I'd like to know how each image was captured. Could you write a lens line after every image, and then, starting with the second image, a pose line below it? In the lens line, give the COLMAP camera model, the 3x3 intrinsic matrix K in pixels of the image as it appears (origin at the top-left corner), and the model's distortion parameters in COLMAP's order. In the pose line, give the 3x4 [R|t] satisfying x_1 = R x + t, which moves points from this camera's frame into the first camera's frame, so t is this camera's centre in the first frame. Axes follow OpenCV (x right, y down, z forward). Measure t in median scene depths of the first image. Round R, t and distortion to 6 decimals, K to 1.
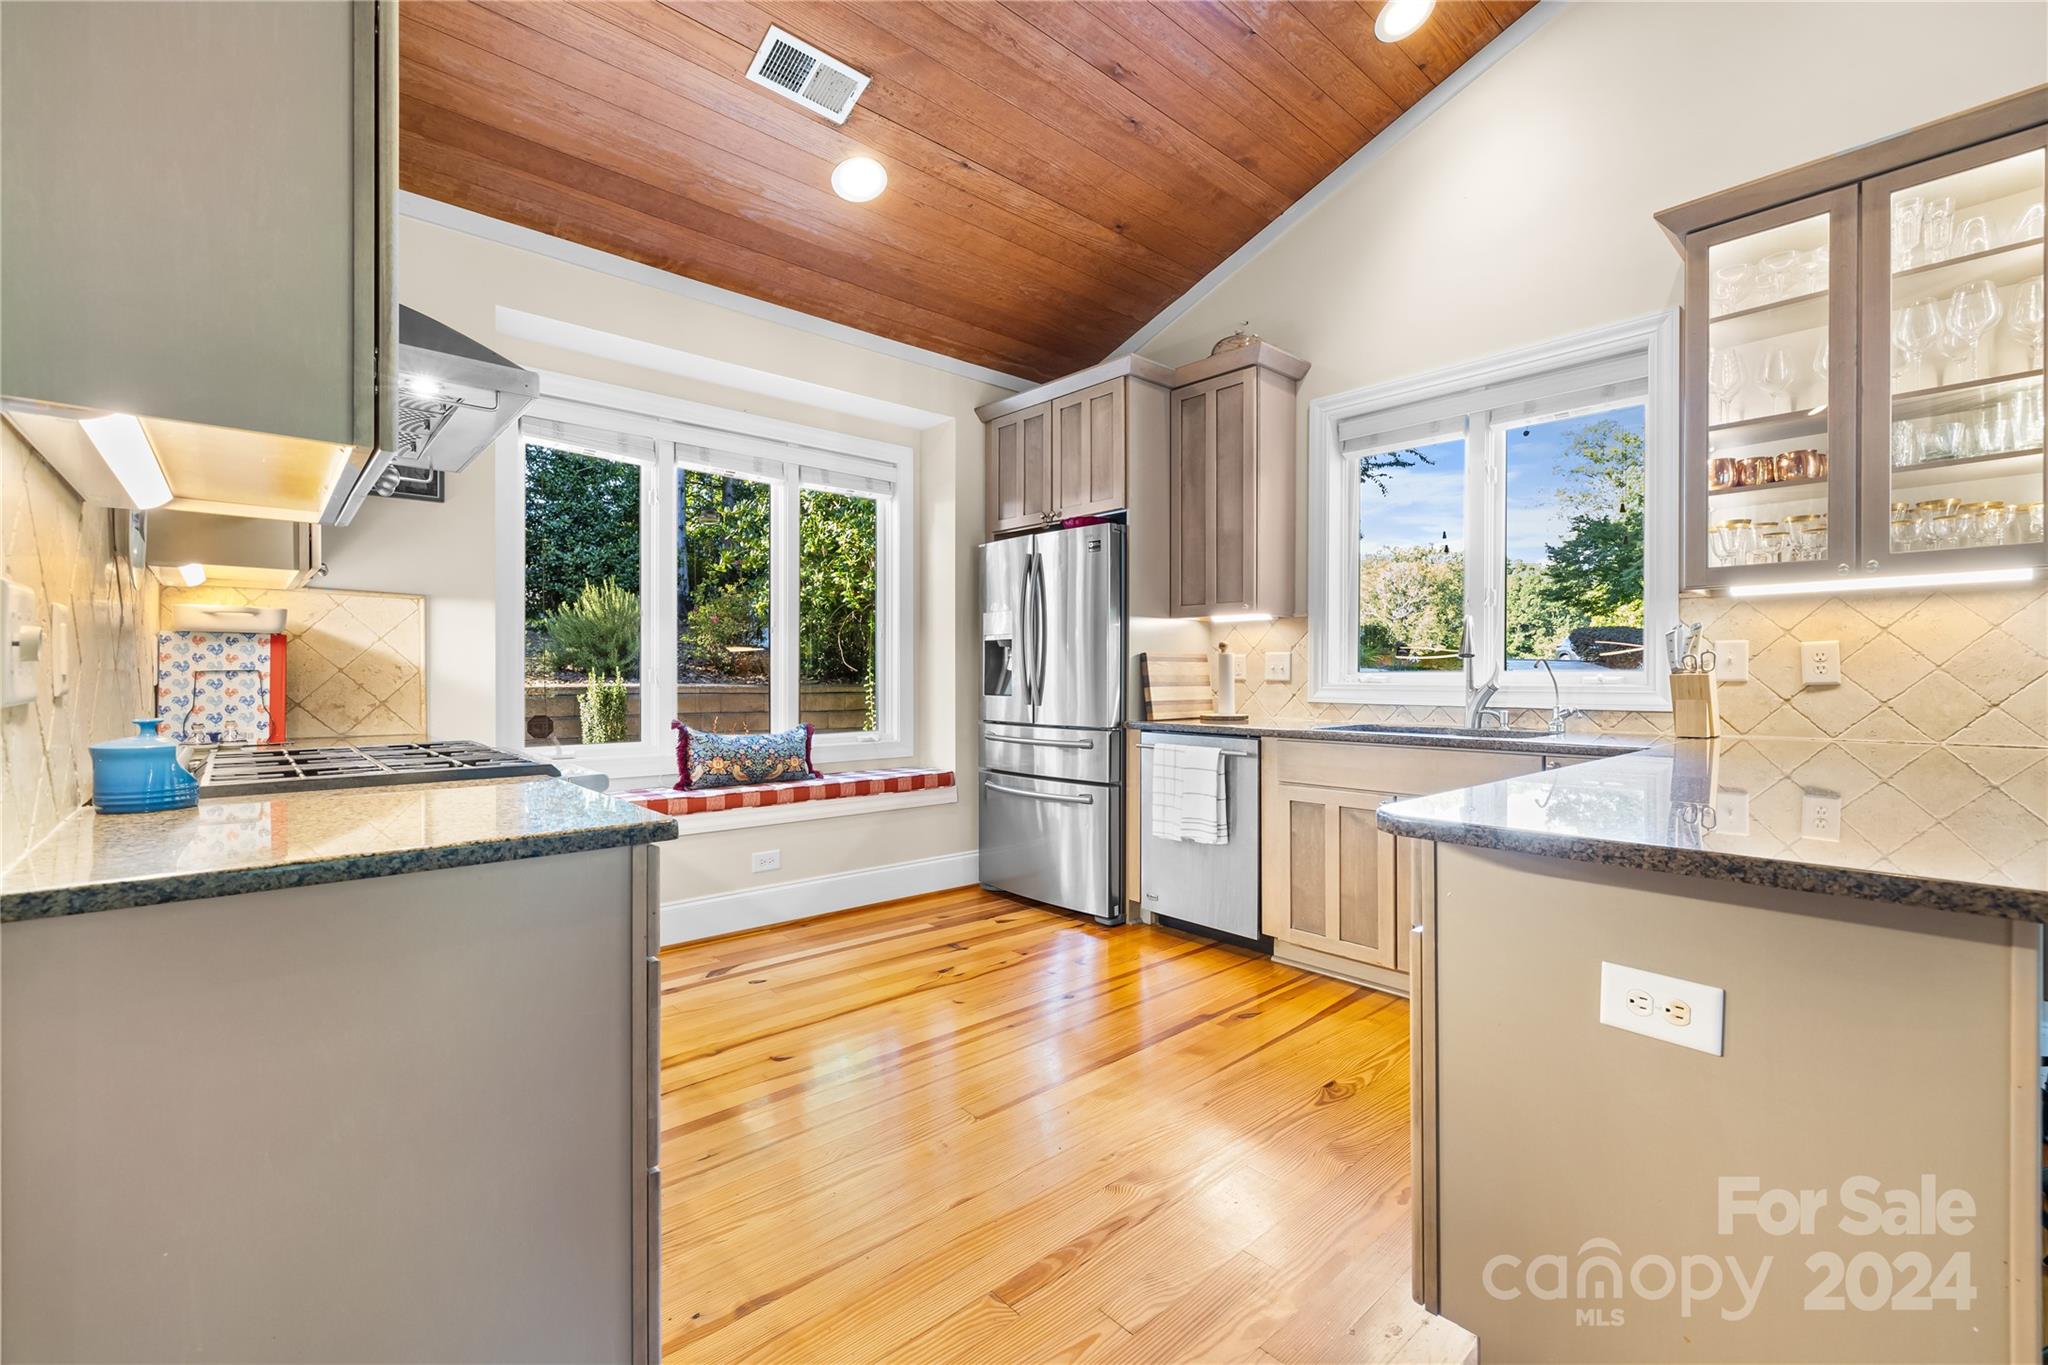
lens RADIAL K [[873.0, 0, 1013.3], [0, 873.0, 678.0], [0, 0, 1]] dist [0.000942, -0.000211]
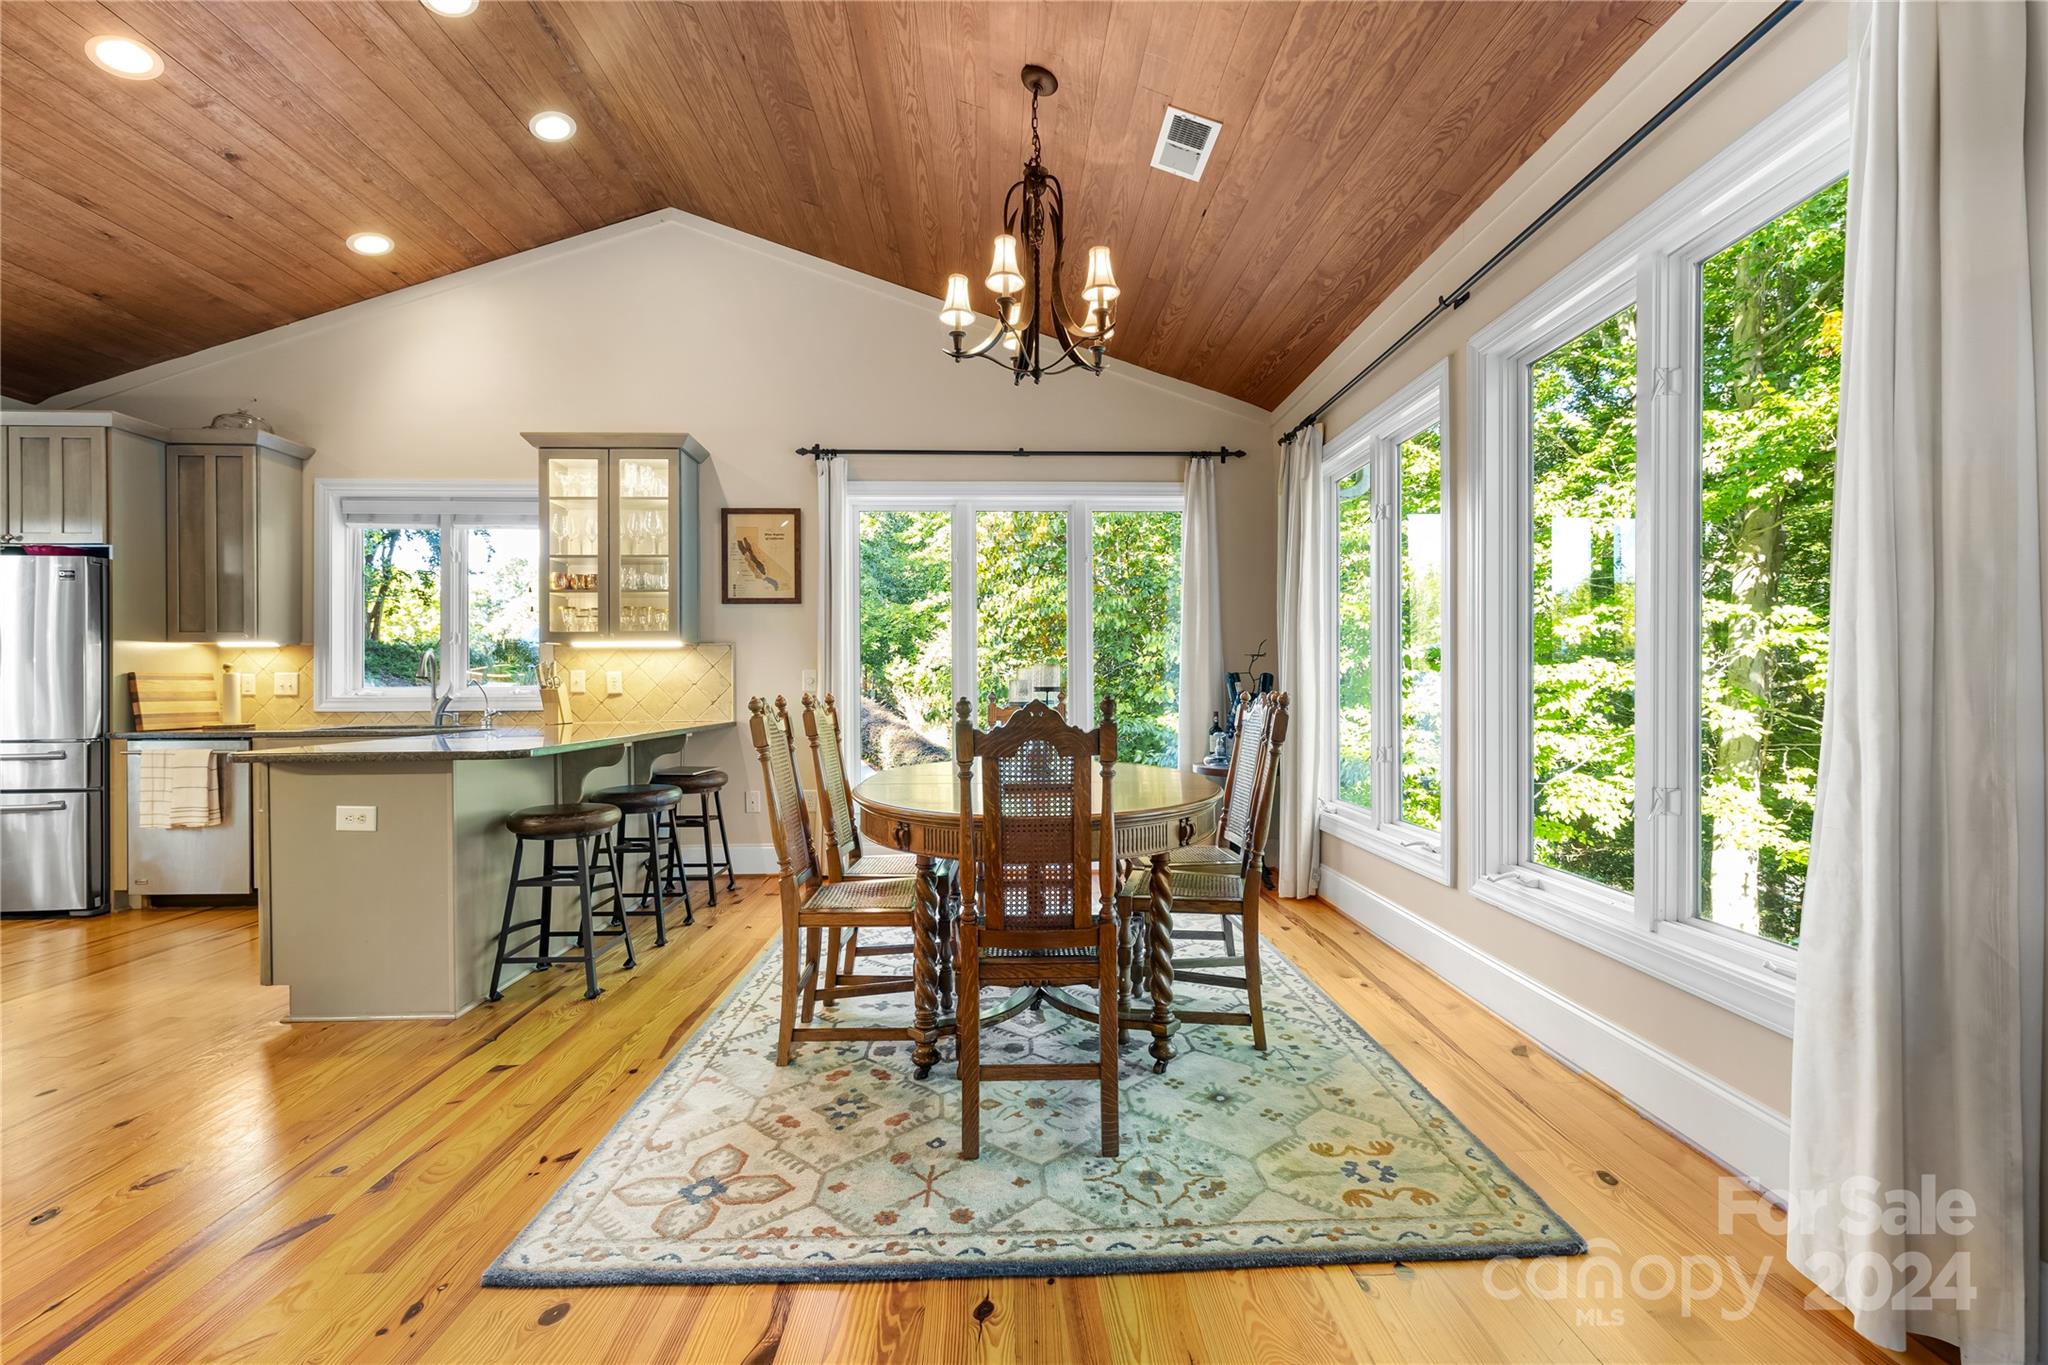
lens RADIAL K [[873.0, 0, 1036.8], [0, 873.0, 687.3], [0, 0, 1]] dist [0.000942, -0.000211]
pose [[0.623376, -0.003337, 0.781915, -0.006812], [0.008269, 0.999963, -0.002324, 0.003609], [-0.781878, 0.007914, 0.623381, -0.666996]]
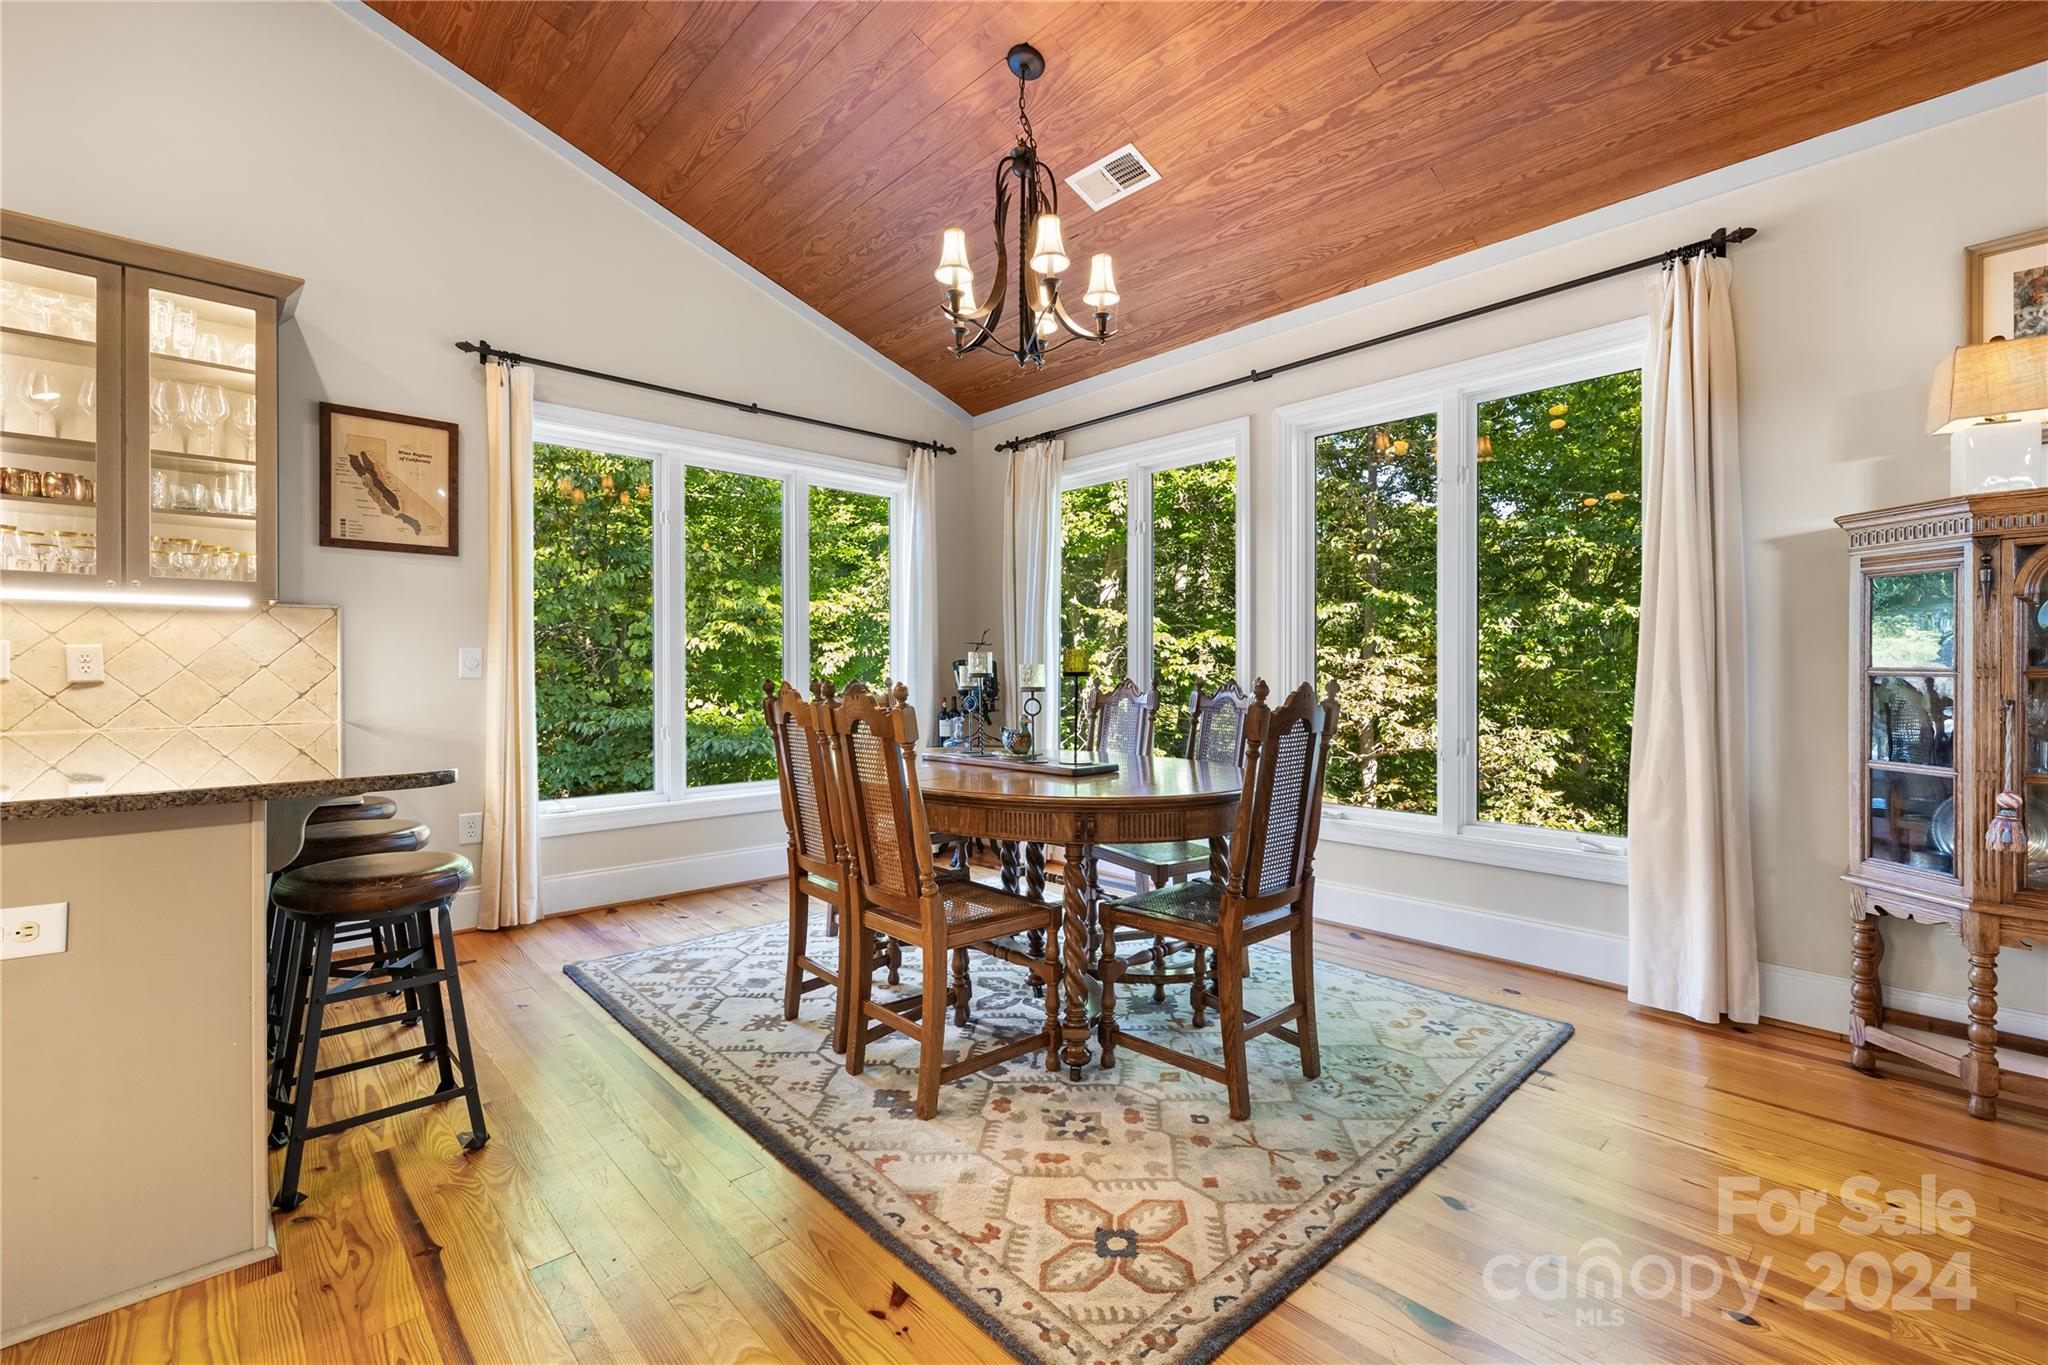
lens RADIAL K [[873.0, 0, 1035.5], [0, 873.0, 668.6], [0, 0, 1]] dist [0.000942, -0.000211]
pose [[-0.034860, 0.005760, 0.999376, -0.177373], [0.006997, 0.999960, -0.005520, 0.003290], [-0.999368, 0.006800, -0.034899, -0.135930]]
